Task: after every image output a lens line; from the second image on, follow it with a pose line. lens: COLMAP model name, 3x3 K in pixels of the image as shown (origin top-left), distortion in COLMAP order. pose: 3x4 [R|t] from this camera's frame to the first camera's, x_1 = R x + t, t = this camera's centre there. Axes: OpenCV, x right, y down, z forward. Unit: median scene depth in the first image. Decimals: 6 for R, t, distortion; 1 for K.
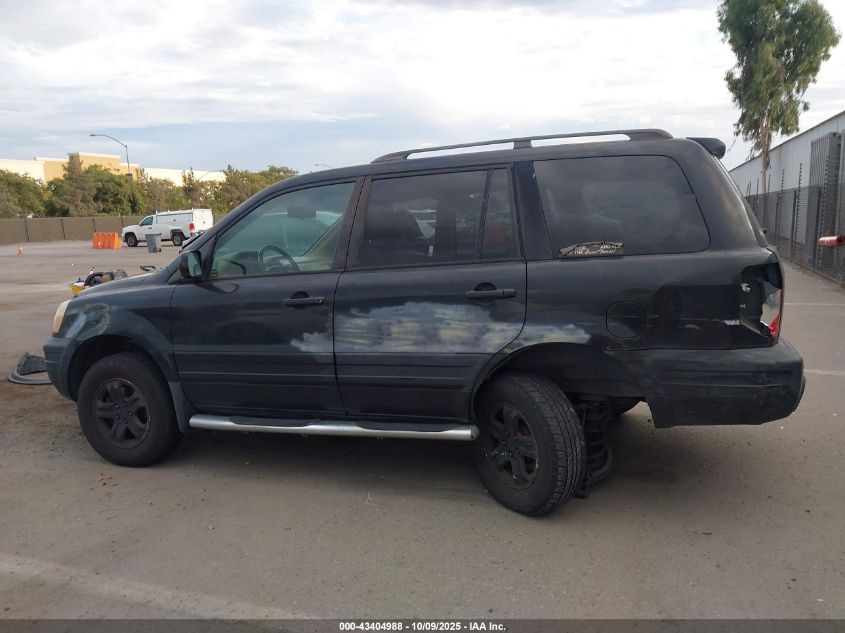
lens RADIAL K [[671.2, 0, 419.6], [0, 671.2, 319.5], [0, 0, 1]] dist [0.024798, -0.045251]
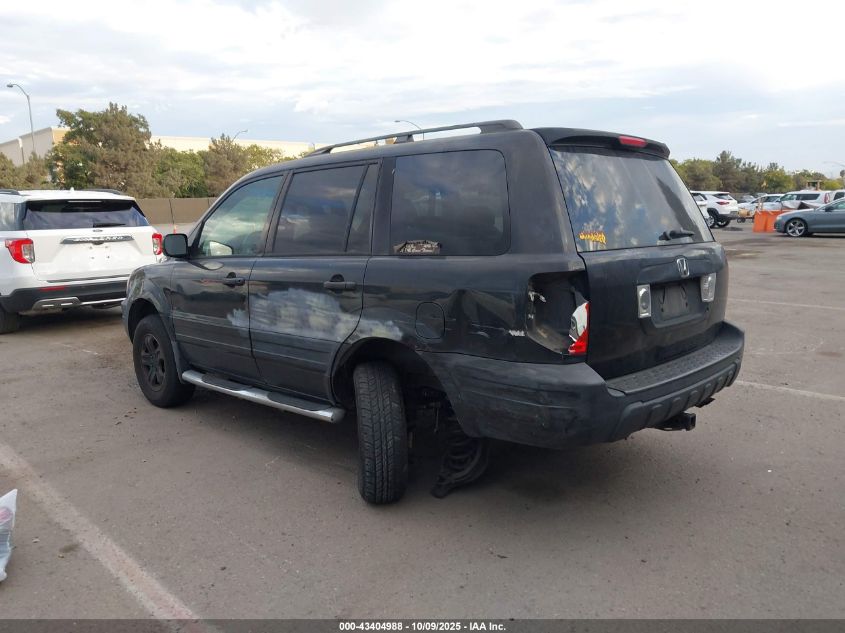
lens RADIAL K [[671.2, 0, 422.6], [0, 671.2, 323.9], [0, 0, 1]] dist [0.024798, -0.045251]
pose [[0.908376, 0.088900, -0.408594, 0.628272], [-0.074772, 0.995923, 0.050456, -0.039399], [0.411414, -0.015282, 0.911320, 0.094194]]
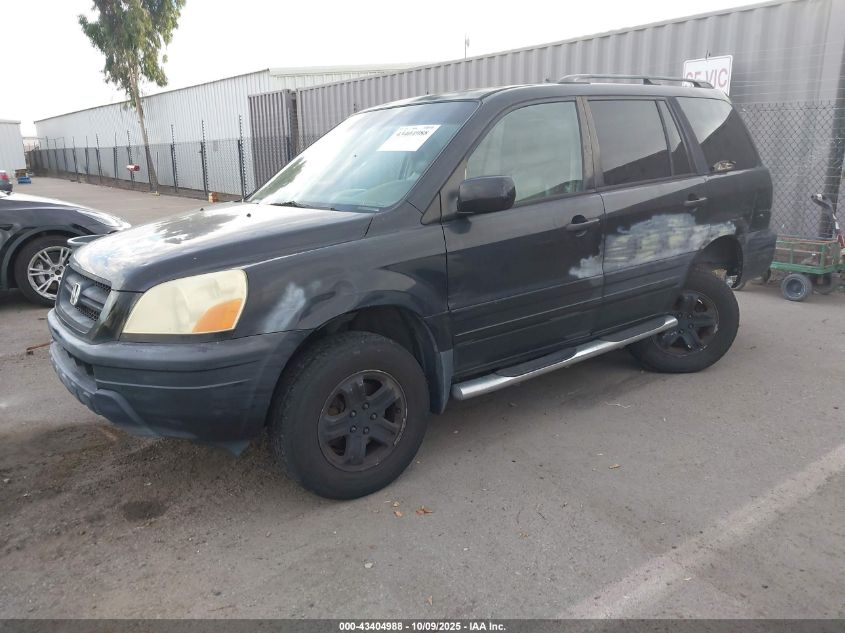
lens RADIAL K [[671.2, 0, 430.7], [0, 671.2, 313.1], [0, 0, 1]] dist [0.024798, -0.045251]
pose [[0.552670, -0.179907, 0.813750, -1.167125], [0.133450, 0.982927, 0.126675, -0.058419], [-0.822646, 0.038585, 0.567242, 0.674576]]
